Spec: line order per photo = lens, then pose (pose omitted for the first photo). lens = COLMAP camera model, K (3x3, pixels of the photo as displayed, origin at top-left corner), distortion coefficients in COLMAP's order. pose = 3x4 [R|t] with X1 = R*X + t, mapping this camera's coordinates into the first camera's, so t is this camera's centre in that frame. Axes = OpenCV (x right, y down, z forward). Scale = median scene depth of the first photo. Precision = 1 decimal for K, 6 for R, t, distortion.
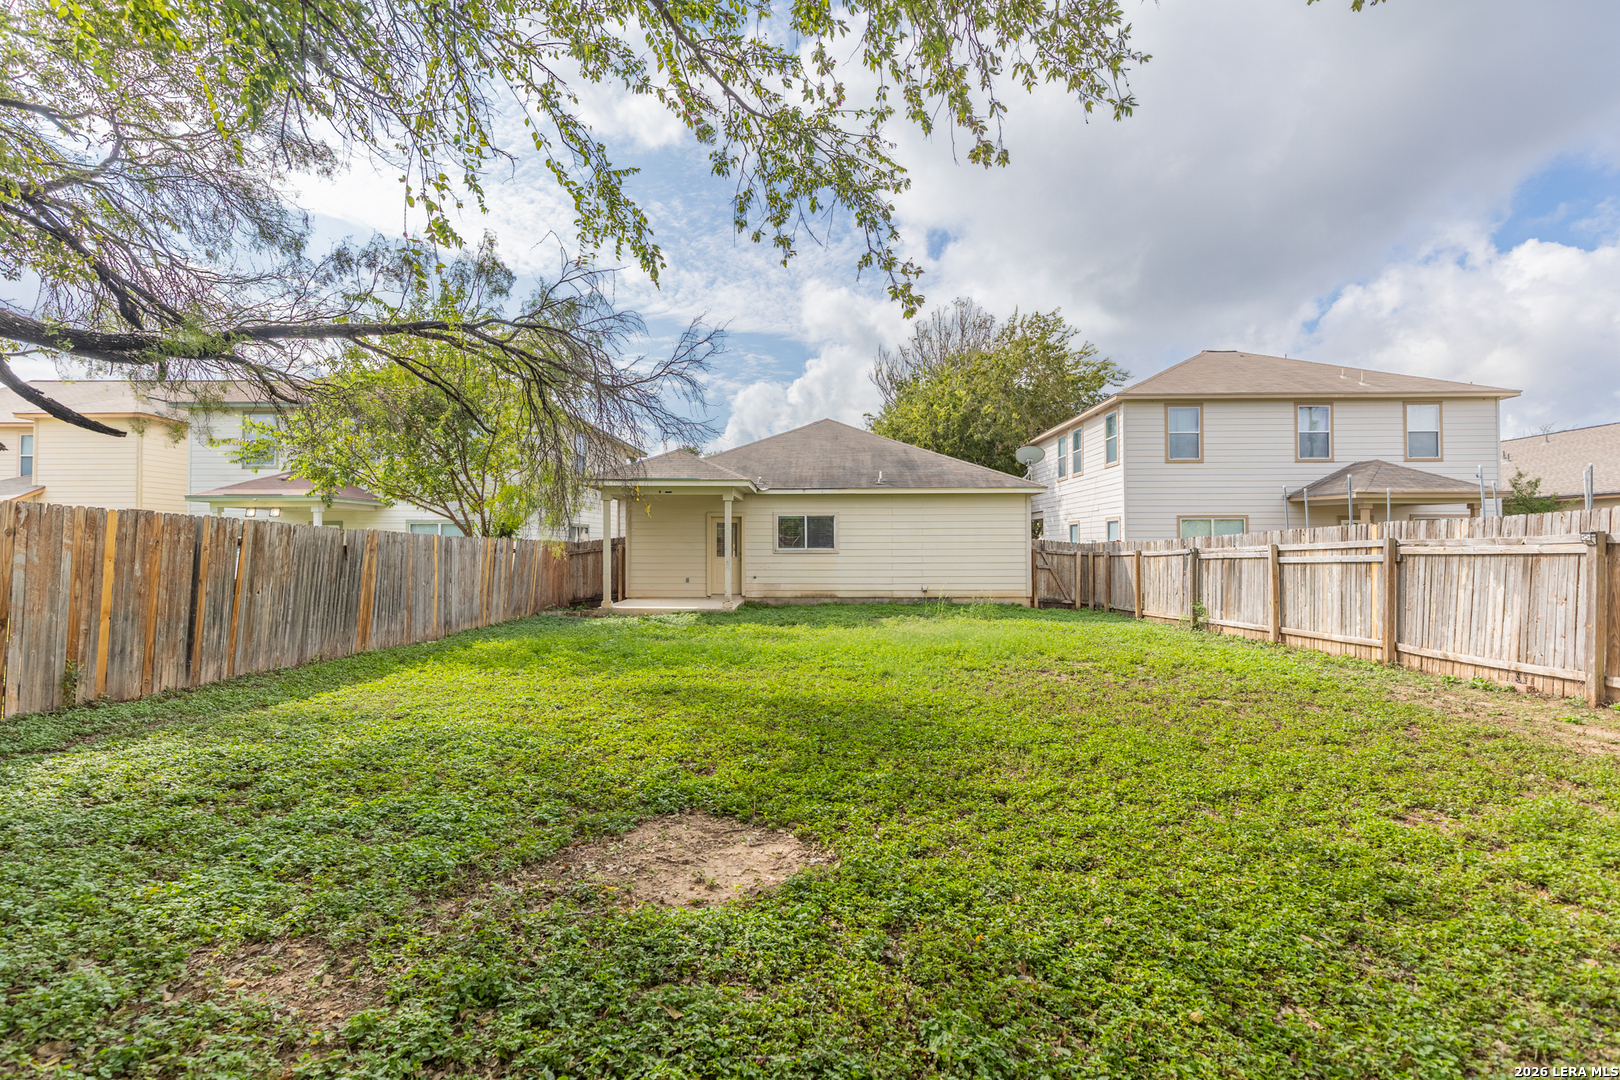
lens RADIAL K [[728.2, 0, 813.6], [0, 728.2, 535.2], [0, 0, 1]] dist [0.006424, -0.000584]
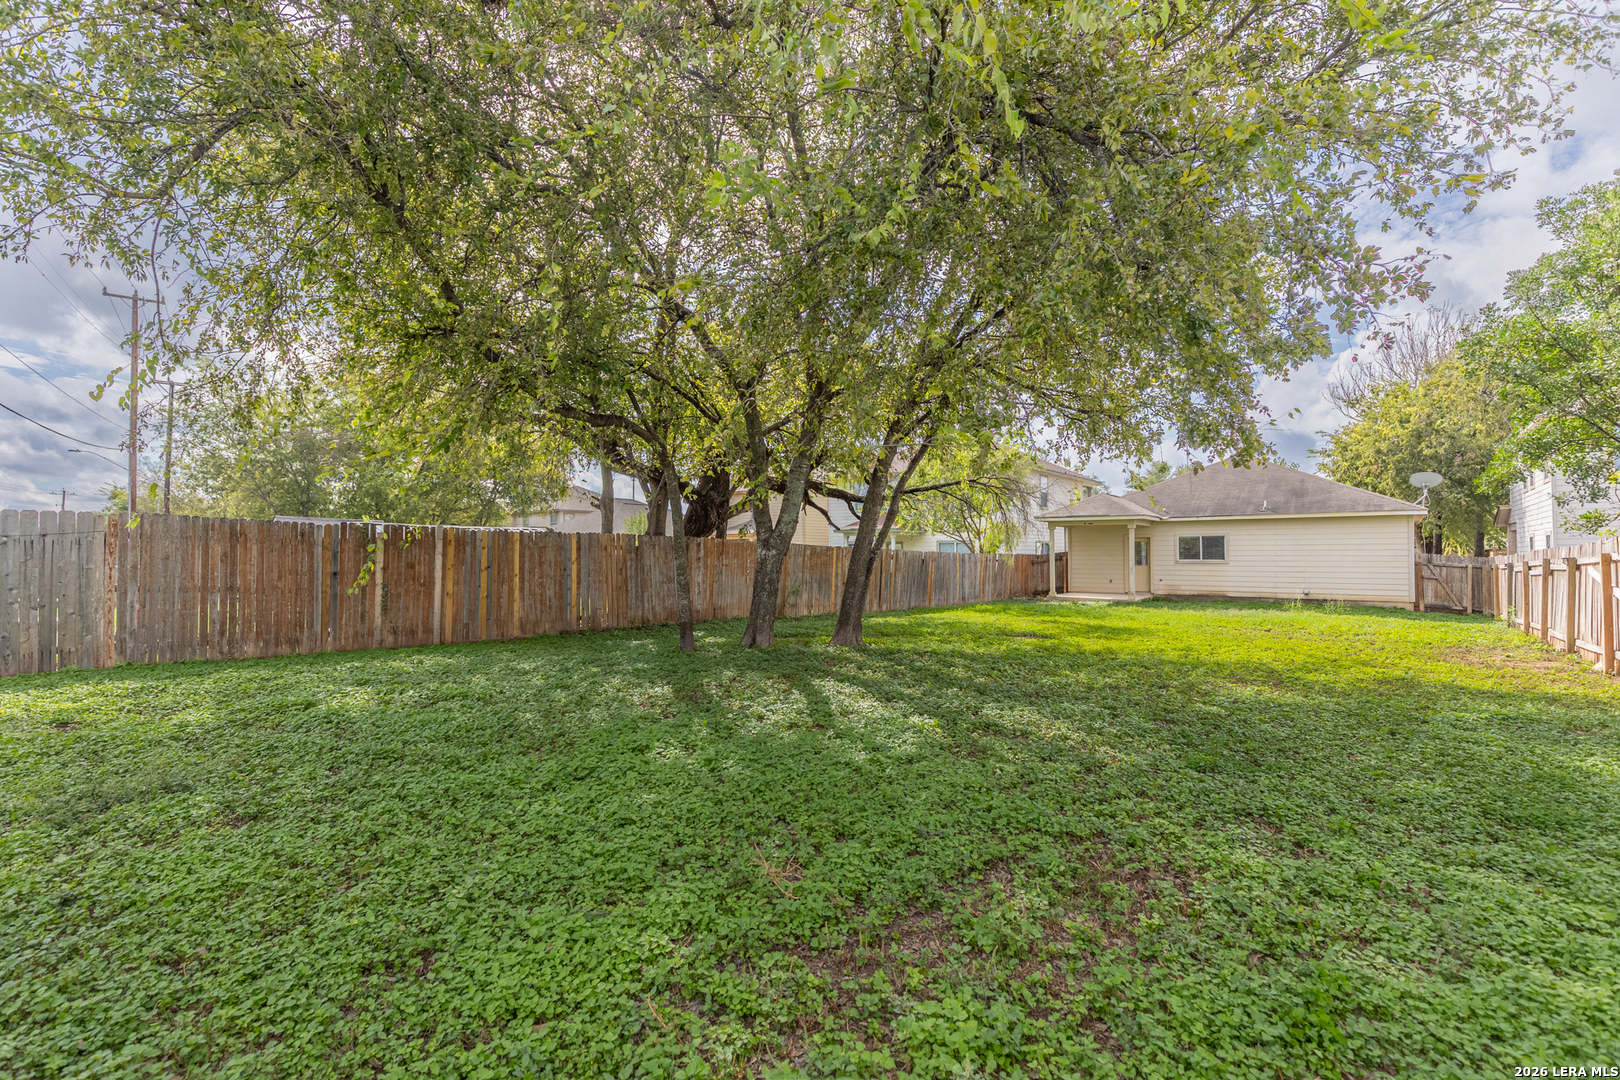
lens RADIAL K [[728.2, 0, 813.6], [0, 728.2, 535.2], [0, 0, 1]] dist [0.006424, -0.000584]
pose [[0.797026, -0.012893, -0.603808, 0.238546], [0.008486, 0.999912, -0.010149, -0.020365], [0.603886, 0.002965, 0.797065, -0.532784]]
